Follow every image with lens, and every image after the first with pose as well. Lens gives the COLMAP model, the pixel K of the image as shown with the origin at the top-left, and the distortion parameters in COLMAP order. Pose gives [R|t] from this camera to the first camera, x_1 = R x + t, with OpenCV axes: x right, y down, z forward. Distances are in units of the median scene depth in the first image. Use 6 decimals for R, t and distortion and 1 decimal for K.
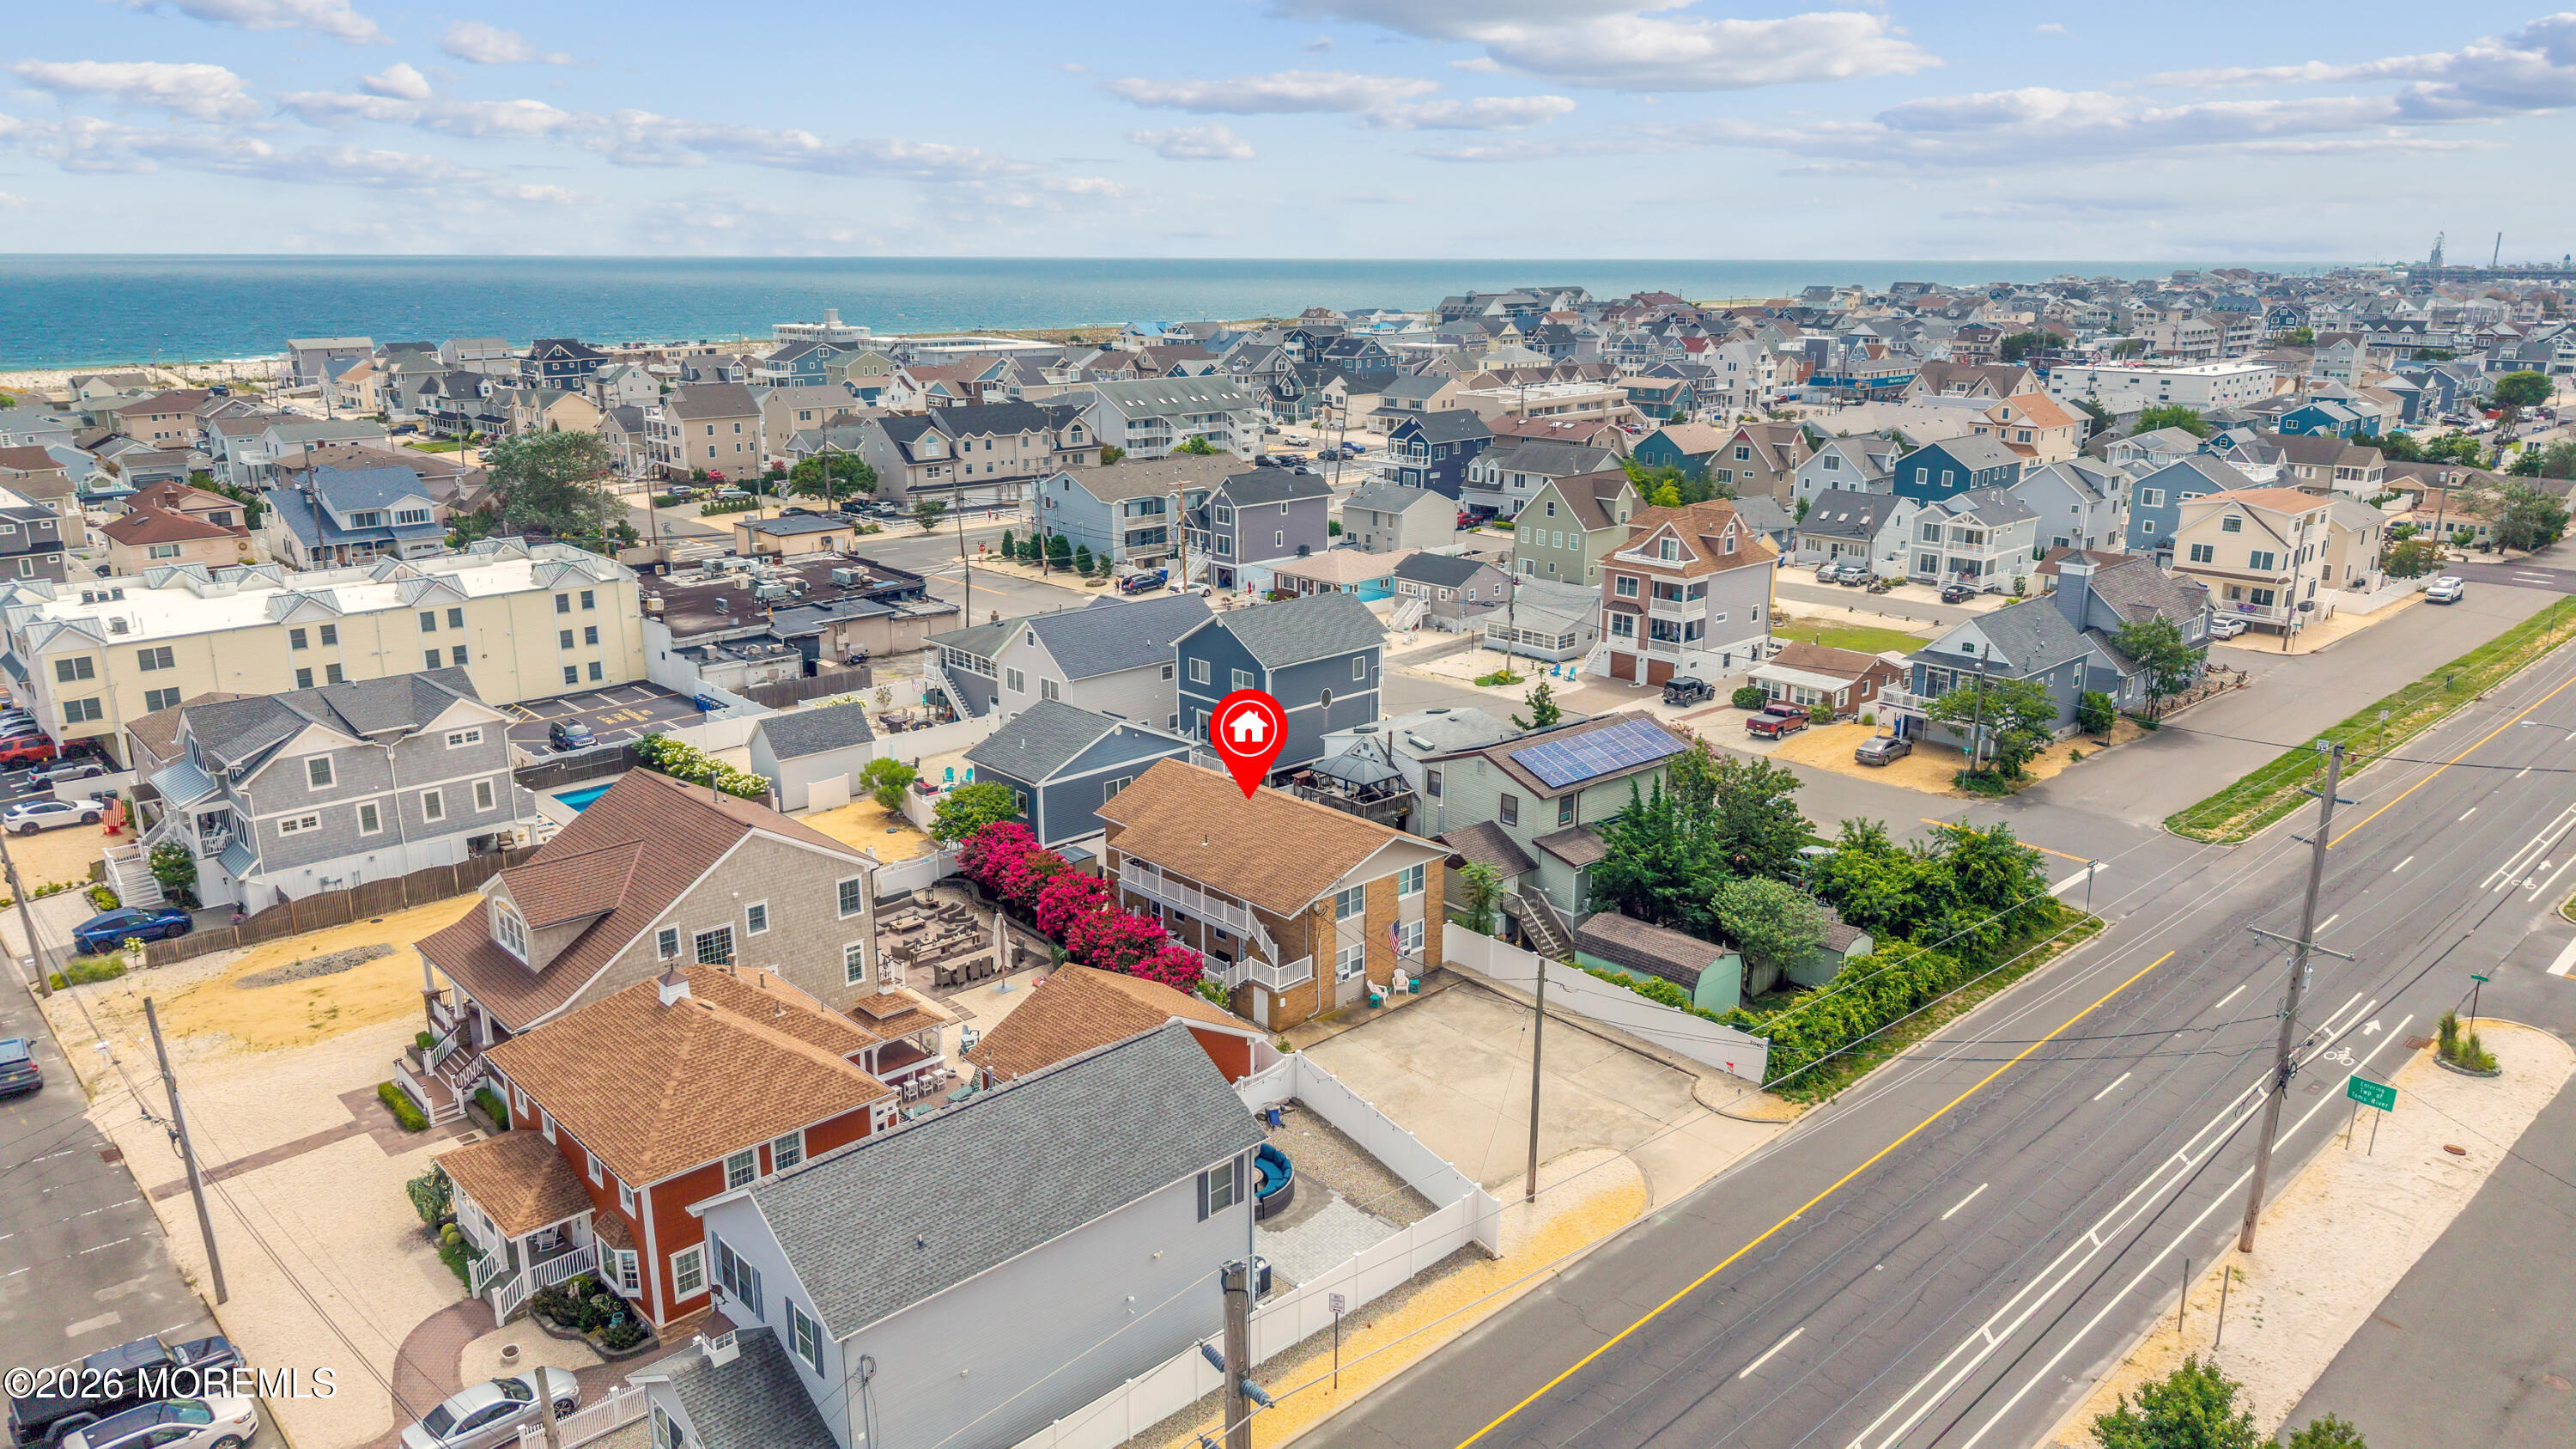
lens RADIAL K [[1713.1, 0, 1288.0], [0, 1713.1, 724.5], [0, 0, 1]] dist [0.054394, -0.092110]
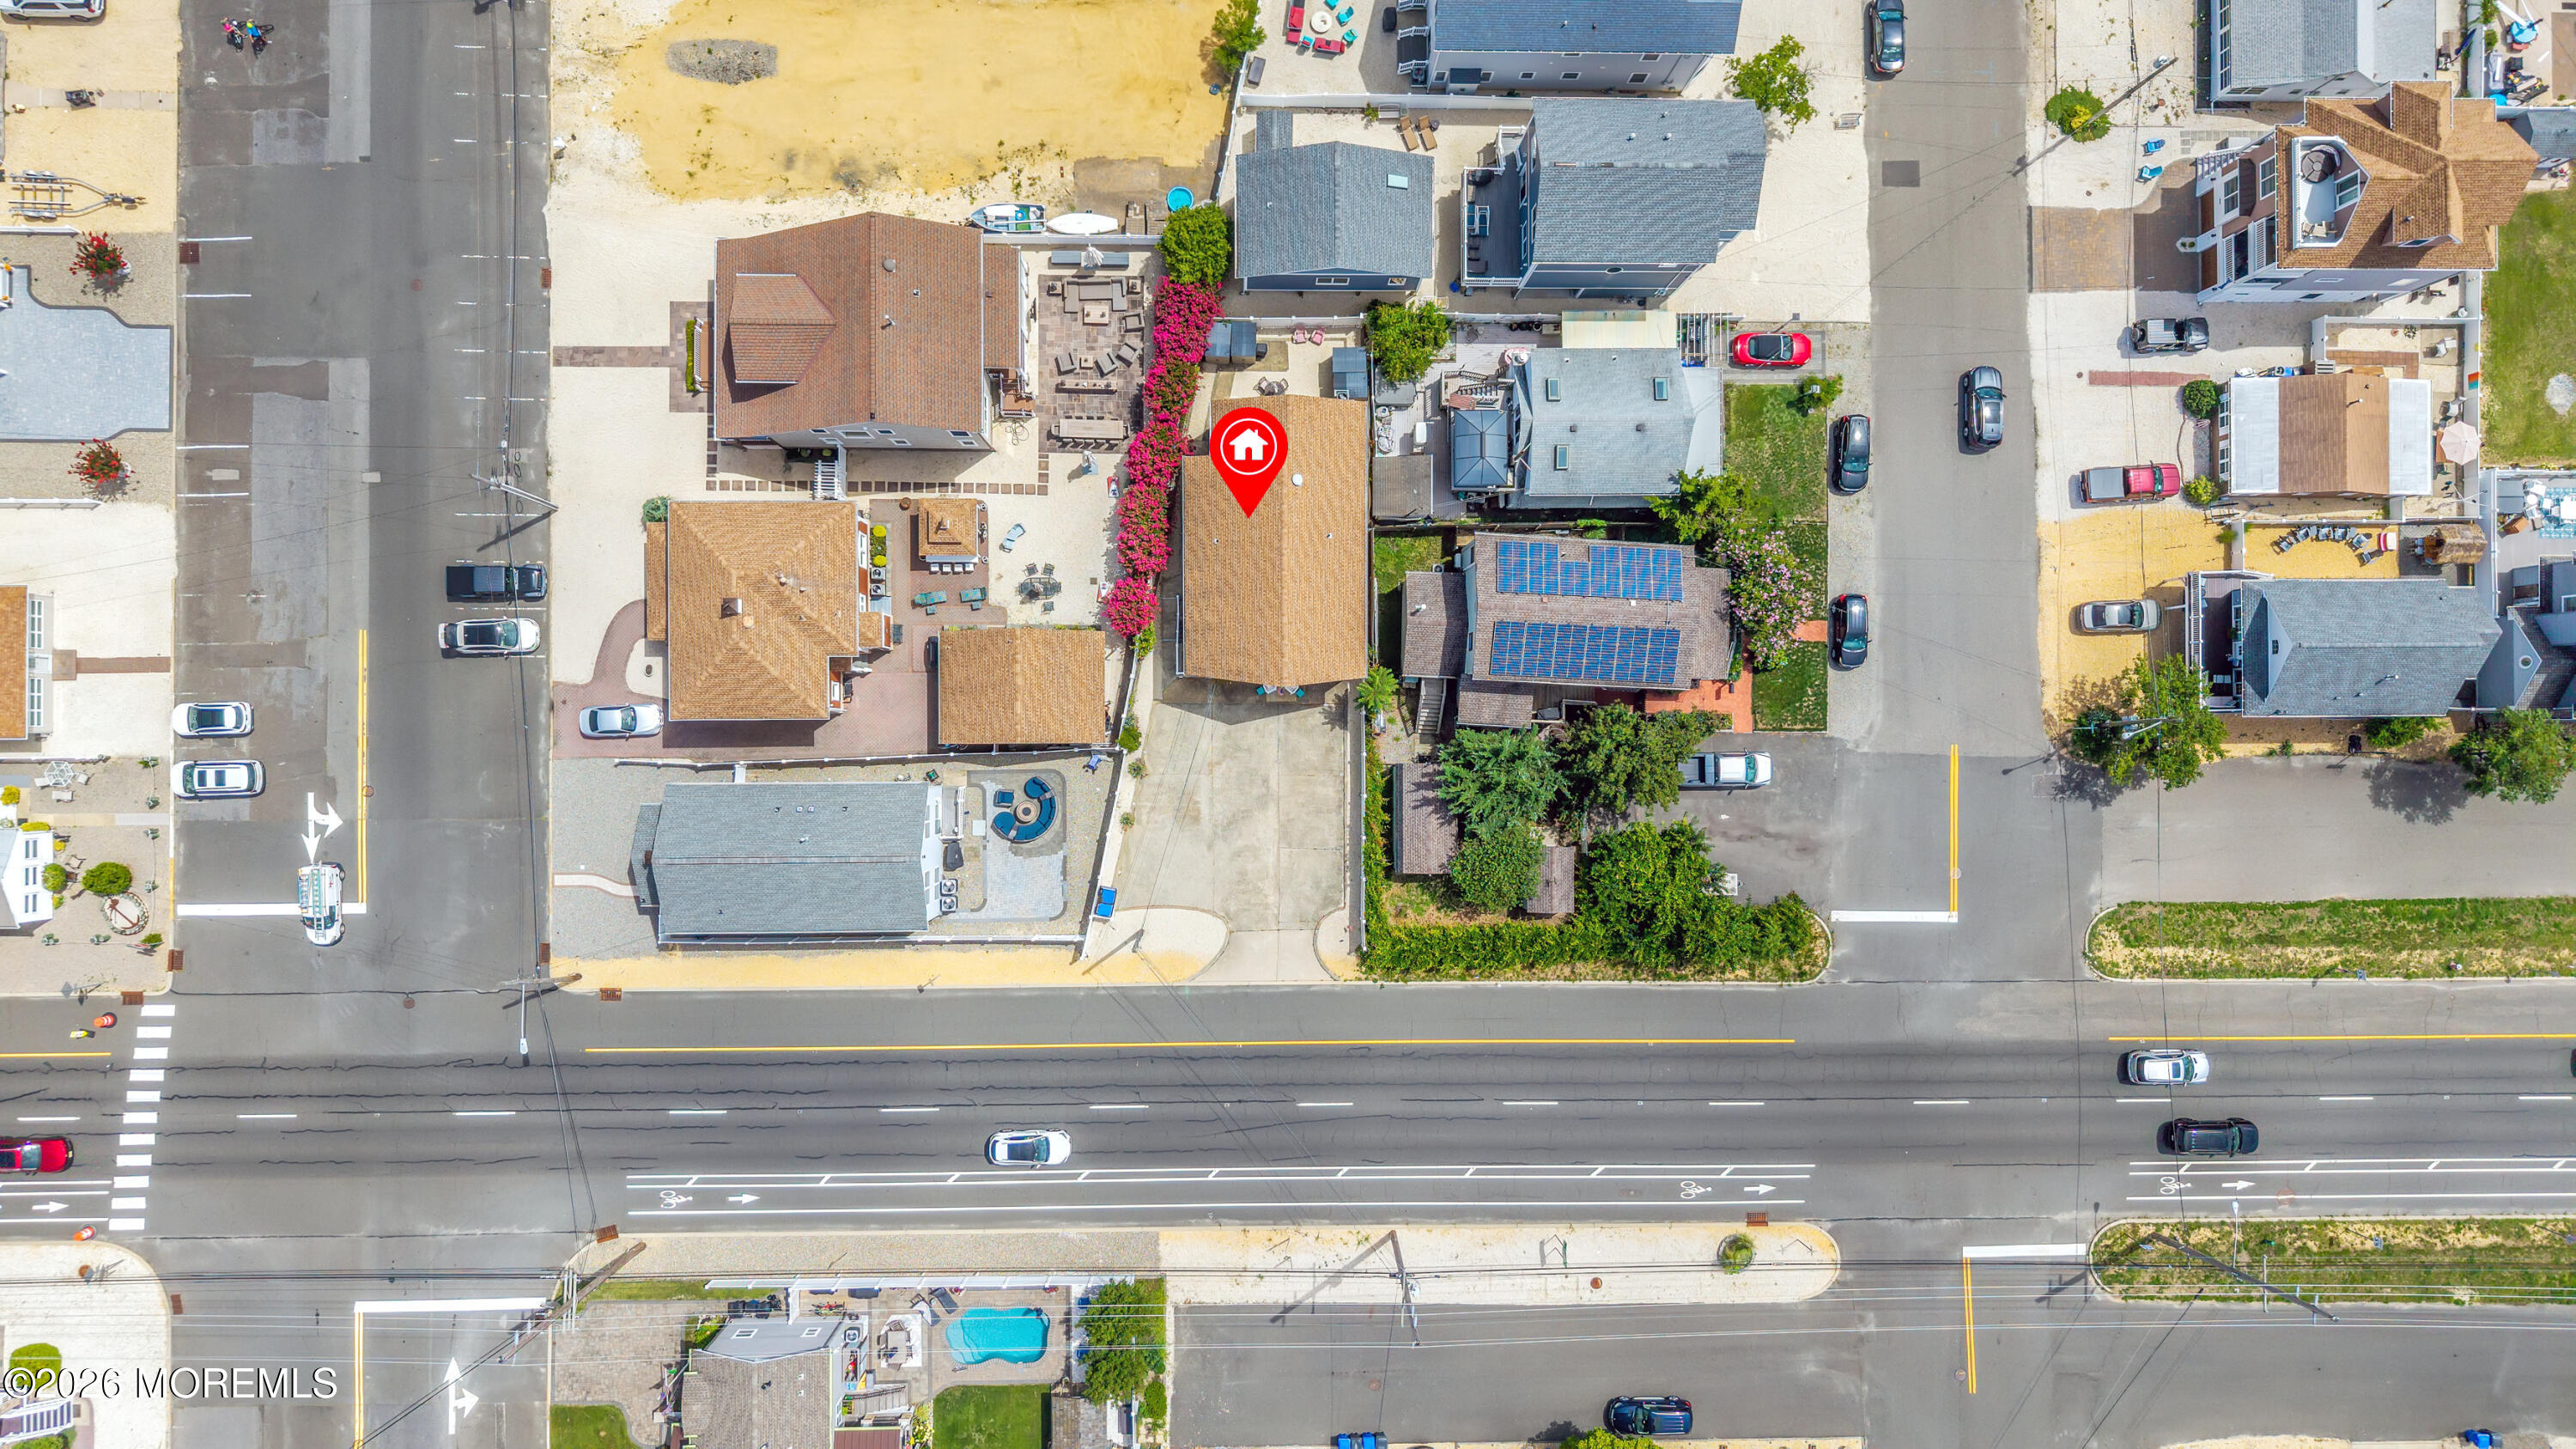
lens RADIAL K [[1713.1, 0, 1288.0], [0, 1713.1, 724.5], [0, 0, 1]] dist [0.054394, -0.092110]
pose [[0.730516, 0.682752, 0.014008, 0.039258], [-0.212440, 0.207711, 0.954843, -0.677980], [0.649012, -0.700504, 0.296780, 0.347162]]
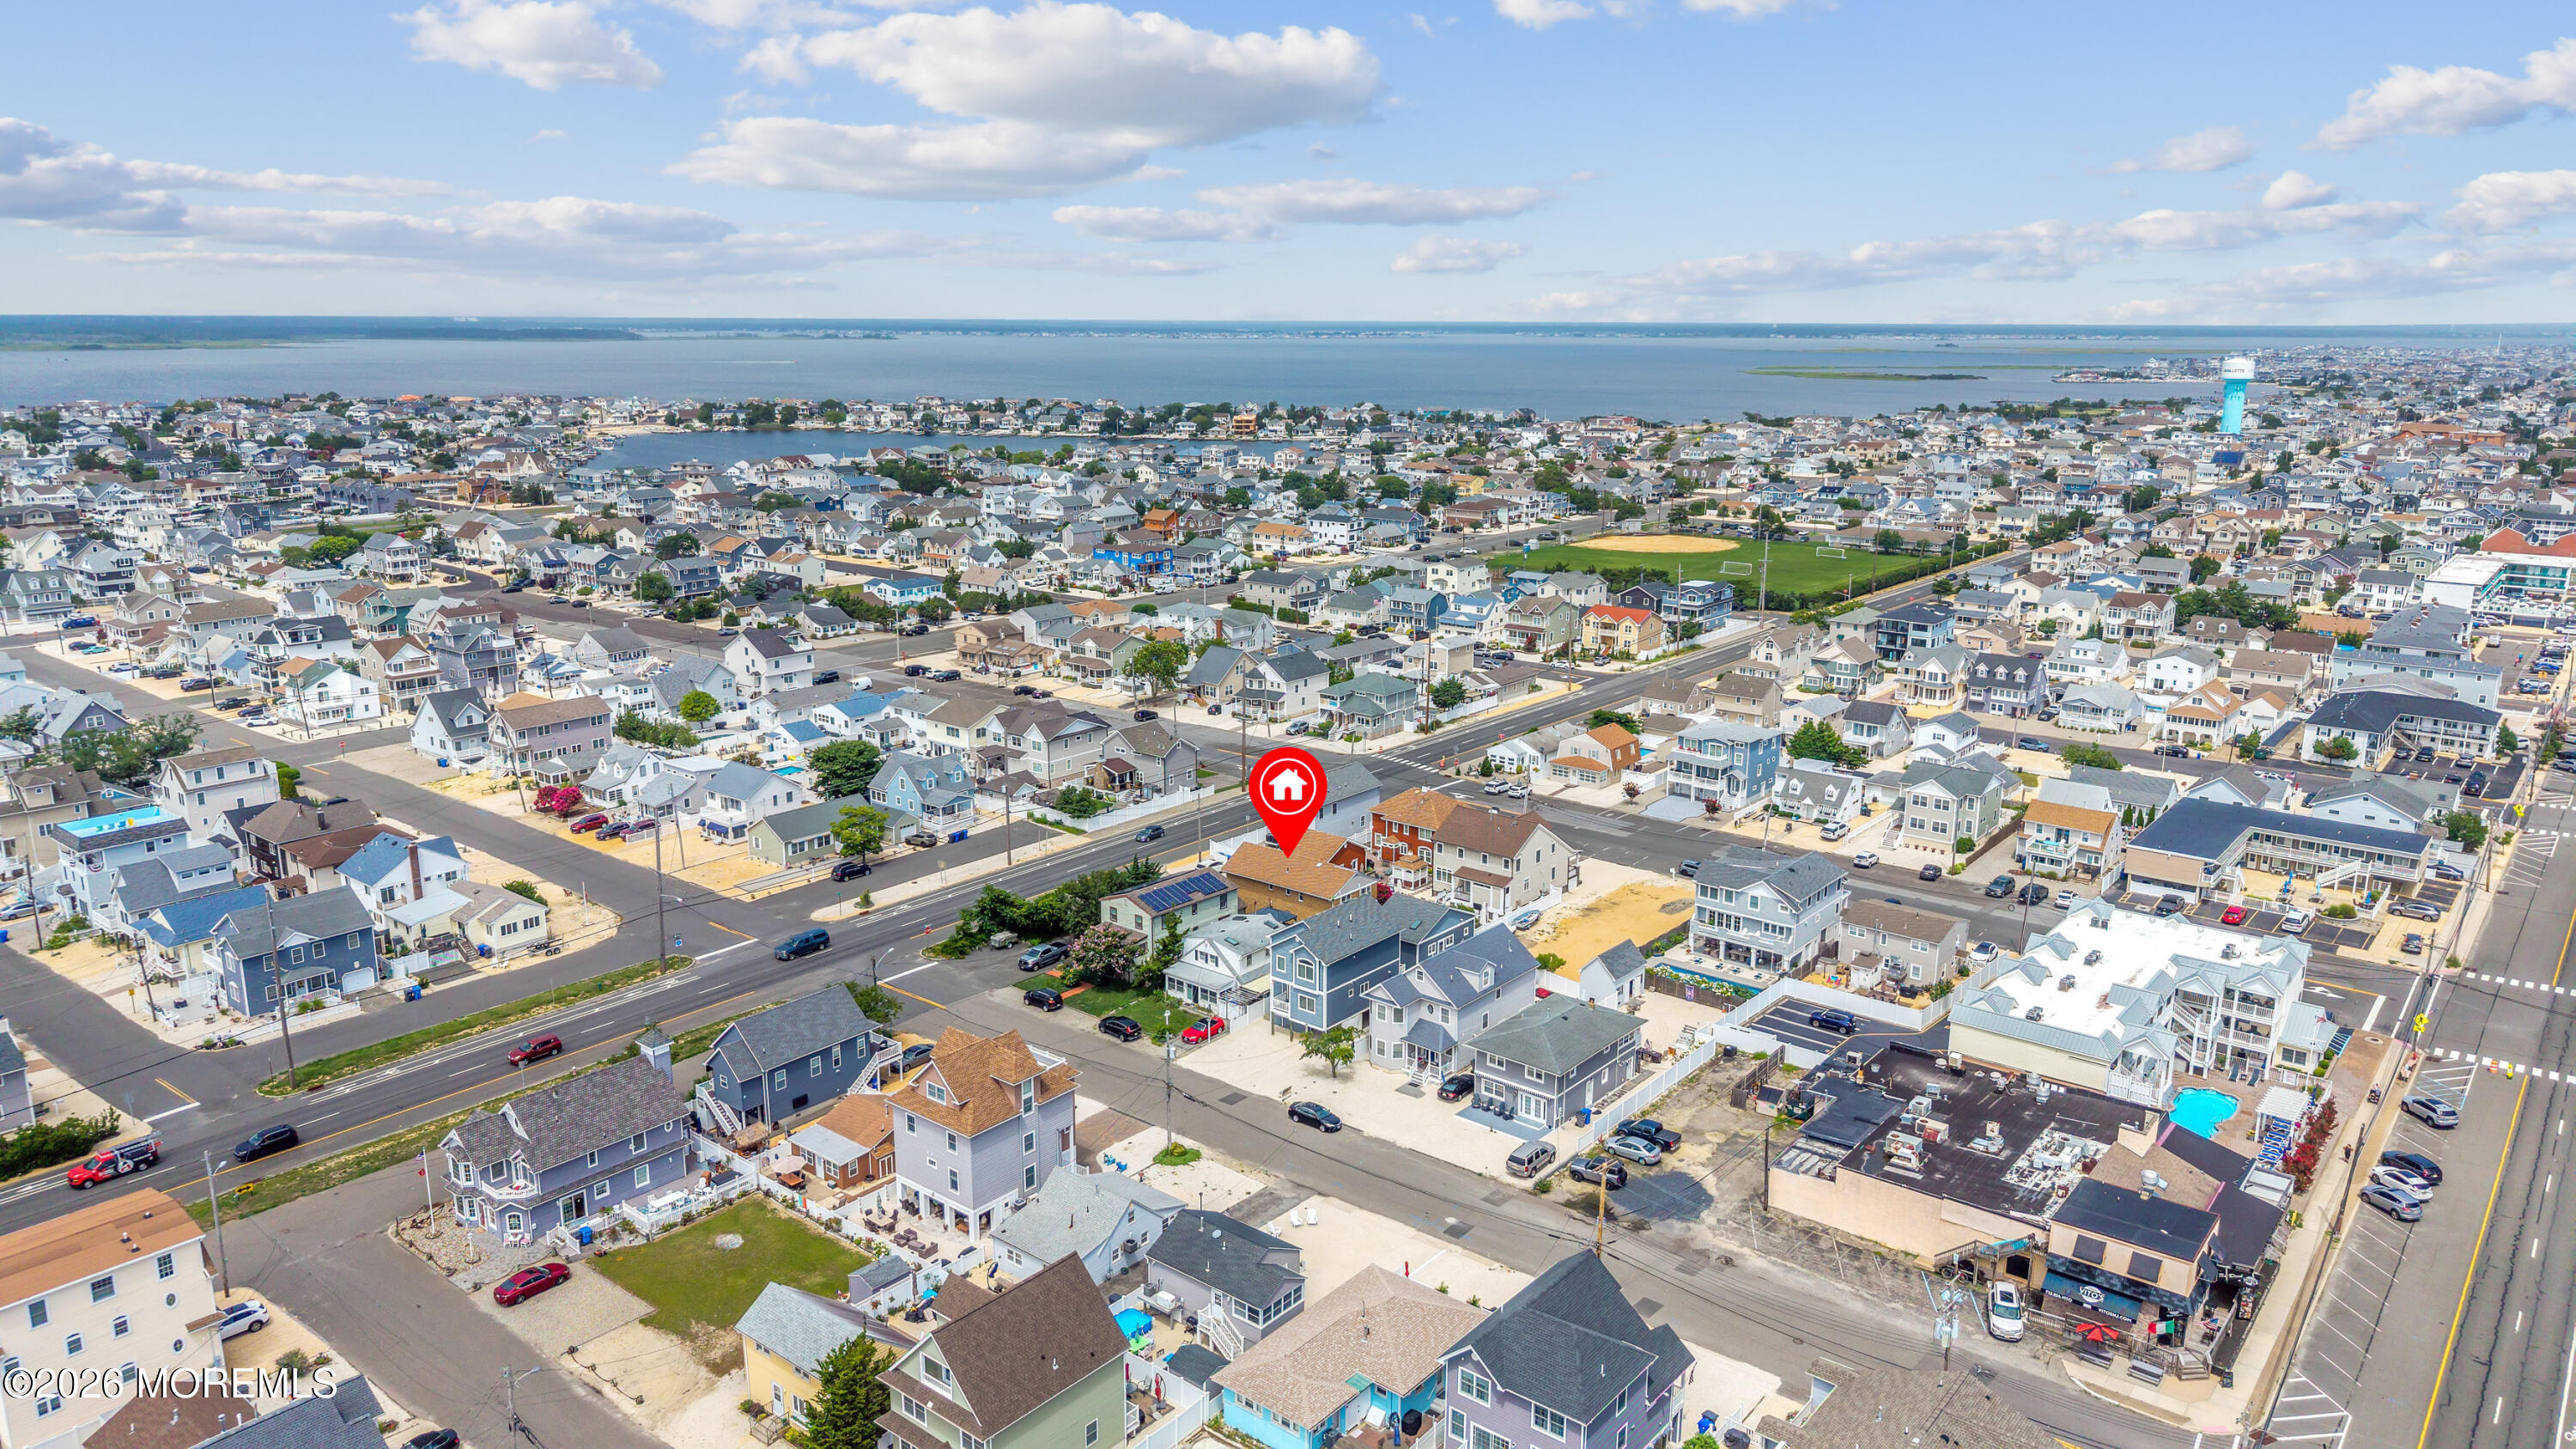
lens RADIAL K [[1713.1, 0, 1288.0], [0, 1713.1, 724.5], [0, 0, 1]] dist [0.054394, -0.092110]
pose [[-0.991124, 0.026256, -0.130324, 0.194498], [-0.040012, 0.875936, 0.480765, -0.795460], [0.126778, 0.481712, -0.867111, 1.868497]]
